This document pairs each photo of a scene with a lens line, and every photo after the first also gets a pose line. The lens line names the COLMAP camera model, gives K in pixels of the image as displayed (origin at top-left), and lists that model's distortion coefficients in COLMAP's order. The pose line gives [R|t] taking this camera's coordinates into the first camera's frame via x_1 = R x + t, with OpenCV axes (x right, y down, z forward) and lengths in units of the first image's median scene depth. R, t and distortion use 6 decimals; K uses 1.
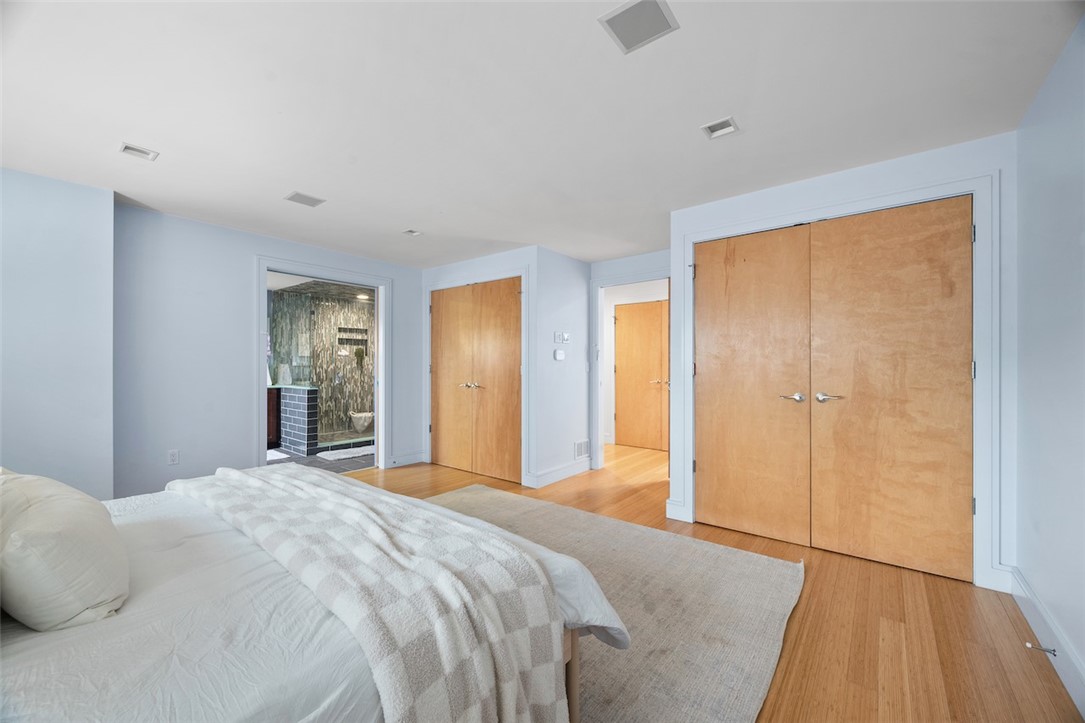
lens RADIAL K [[426.0, 0, 544.1], [0, 426.0, 363.8], [0, 0, 1]] dist [-0.000948, -0.000328]
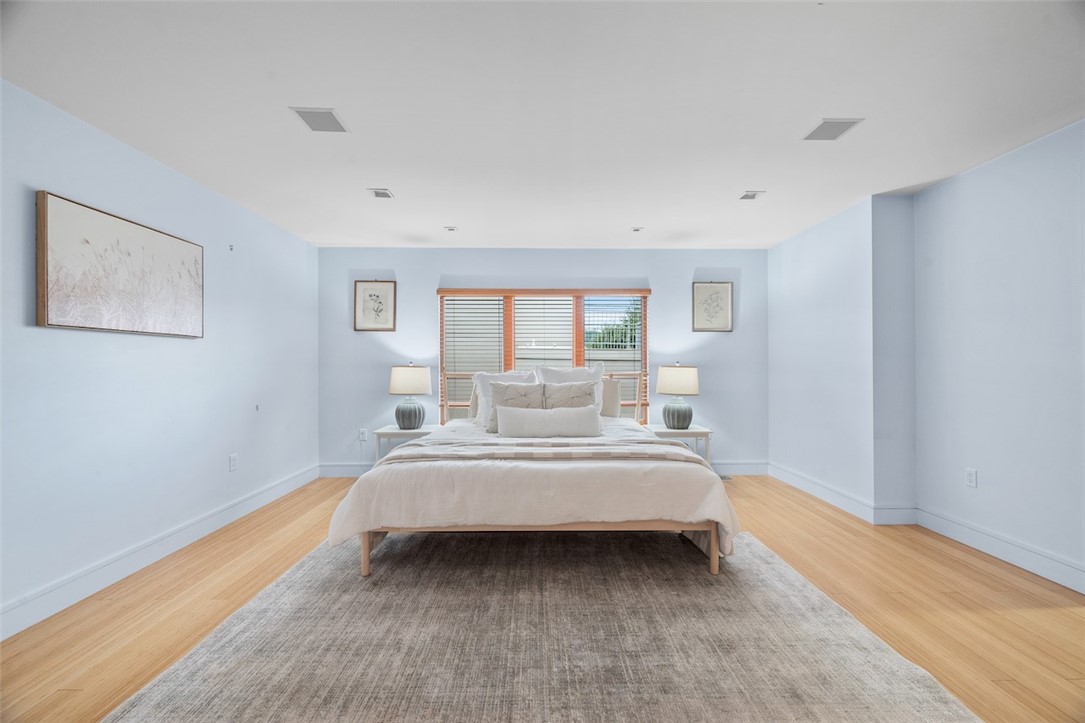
lens RADIAL K [[423.0, 0, 542.5], [0, 423.0, 361.5], [0, 0, 1]] dist [0.000496, -0.000028]
pose [[-0.768382, -0.001995, -0.639988, 0.203233], [0.005834, 0.999932, -0.010122, 0.007822], [0.639965, -0.011511, -0.768318, 0.932949]]
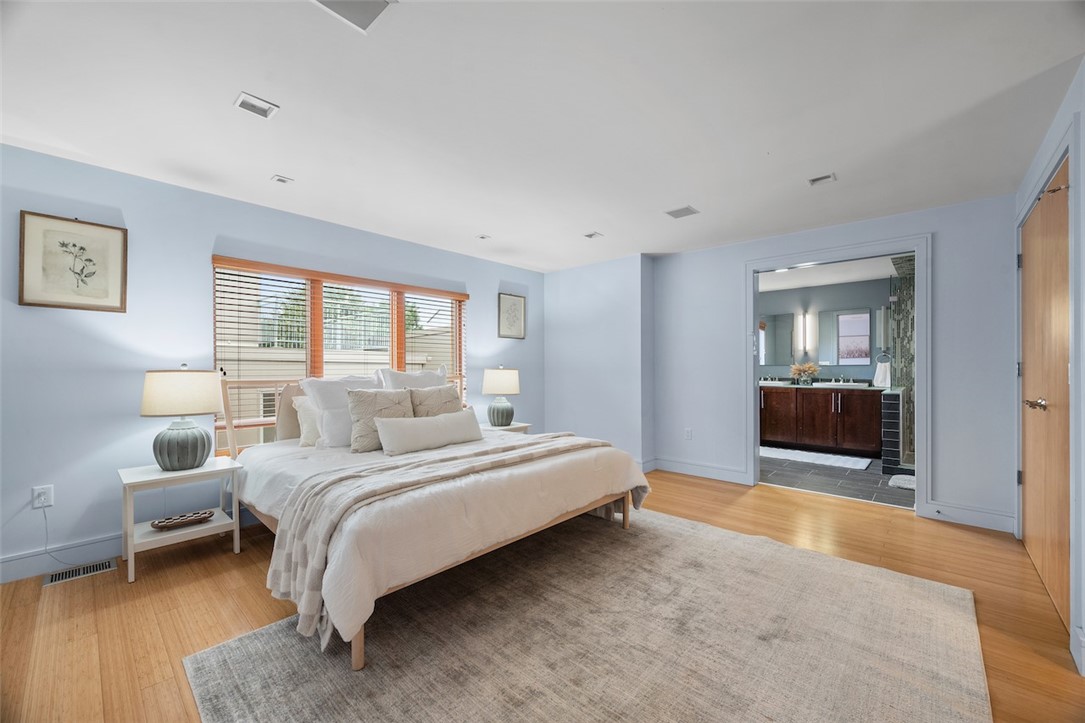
lens RADIAL K [[426.0, 0, 544.1], [0, 426.0, 363.8], [0, 0, 1]] dist [-0.000948, -0.000328]
pose [[-0.061402, -0.004165, -0.998104, 0.414995], [0.006590, 0.999968, -0.004579, 0.003339], [0.998091, -0.006859, -0.061373, 0.538562]]
